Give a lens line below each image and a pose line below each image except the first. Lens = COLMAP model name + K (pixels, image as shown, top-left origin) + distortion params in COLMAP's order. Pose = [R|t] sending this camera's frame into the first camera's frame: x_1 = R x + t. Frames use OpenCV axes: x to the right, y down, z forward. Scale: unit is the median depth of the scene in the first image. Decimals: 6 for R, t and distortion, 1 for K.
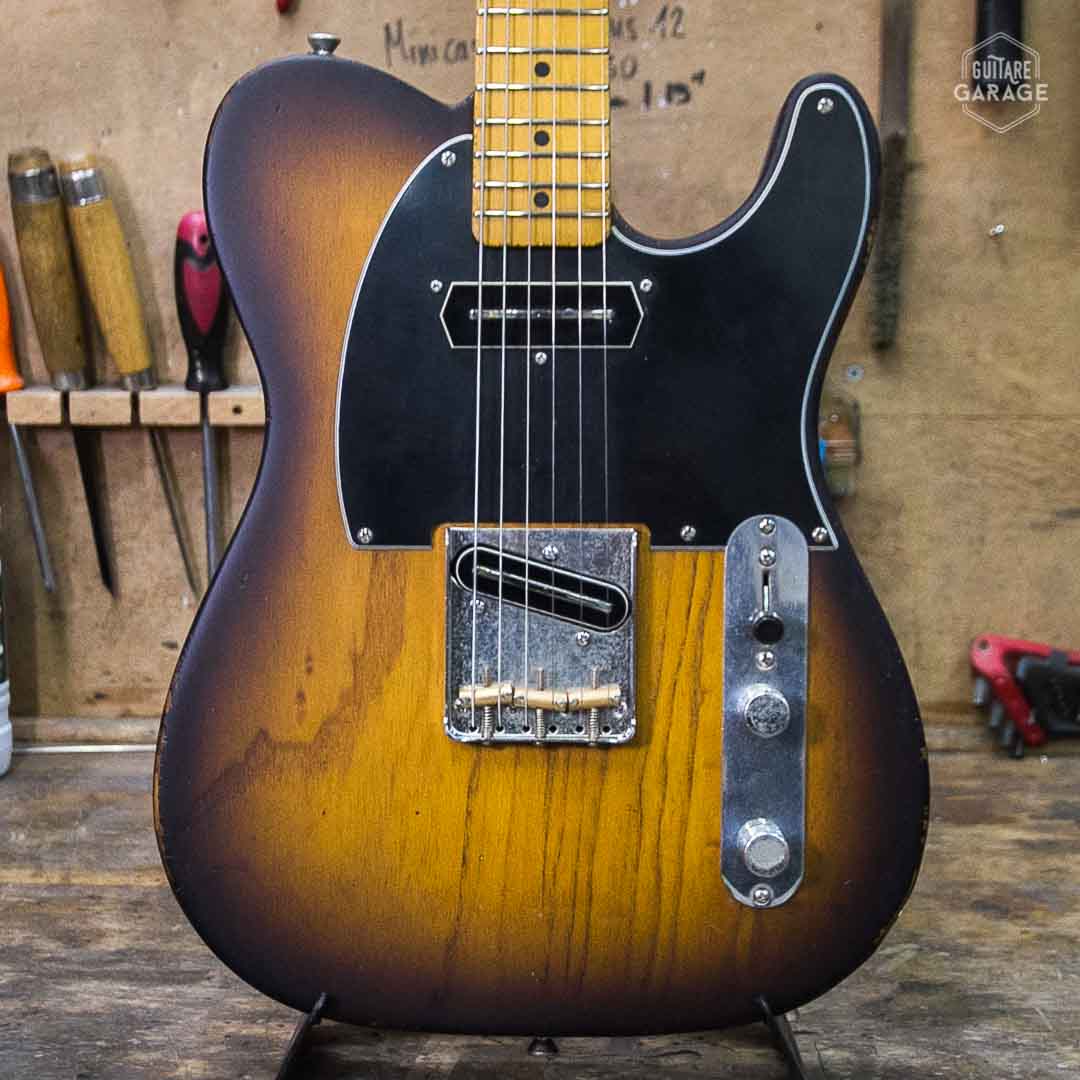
lens RADIAL K [[2922.8, 0, 540.0], [0, 2922.8, 540.0], [0, 0, 1]] dist [-0.072088, -0.065818]
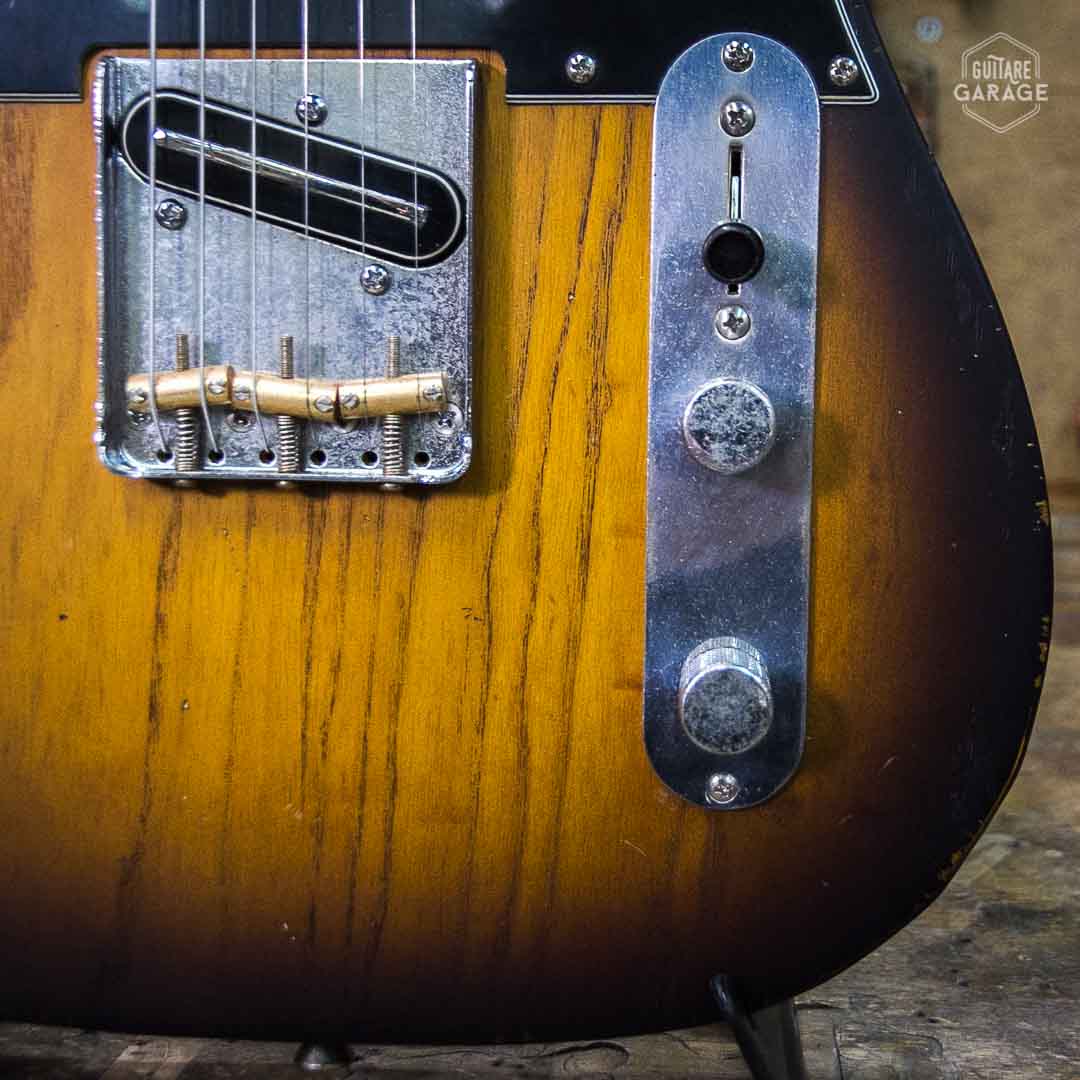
lens RADIAL K [[2802.3, 0, 540.0], [0, 2802.3, 540.0], [0, 0, 1]] dist [-0.019424, -0.617814]
pose [[0.999446, 0.010203, -0.031695, 0.055748], [-0.008156, 0.997913, 0.064057, 0.044651], [0.032282, -0.063763, 0.997443, 0.480515]]
